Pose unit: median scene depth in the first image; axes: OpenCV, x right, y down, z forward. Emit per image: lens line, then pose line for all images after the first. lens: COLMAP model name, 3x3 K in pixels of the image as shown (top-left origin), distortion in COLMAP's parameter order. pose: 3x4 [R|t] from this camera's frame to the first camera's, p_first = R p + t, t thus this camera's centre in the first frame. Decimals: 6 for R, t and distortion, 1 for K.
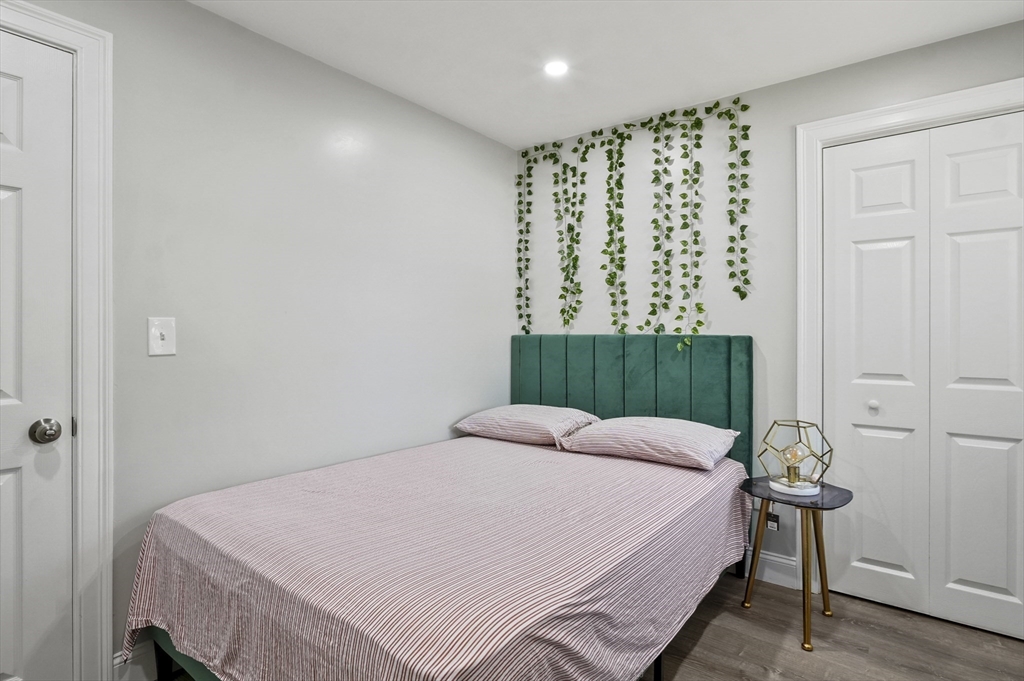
lens RADIAL K [[496.6, 0, 510.0], [0, 496.6, 335.9], [0, 0, 1]] dist [-0.017796, 0.000057]
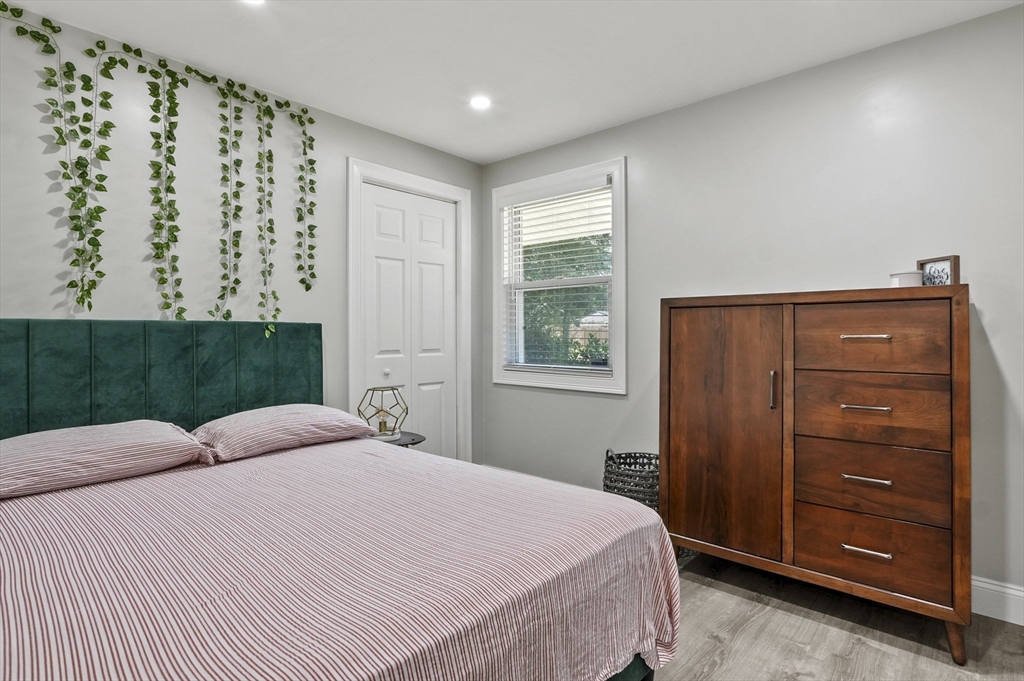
lens RADIAL K [[497.2, 0, 510.5], [0, 497.2, 331.1], [0, 0, 1]] dist [0.001514, 0.000803]
pose [[0.126849, -0.002533, 0.991919, -0.543039], [0.003394, 0.999992, 0.002119, 0.015149], [-0.991916, 0.003098, 0.126857, 0.371166]]
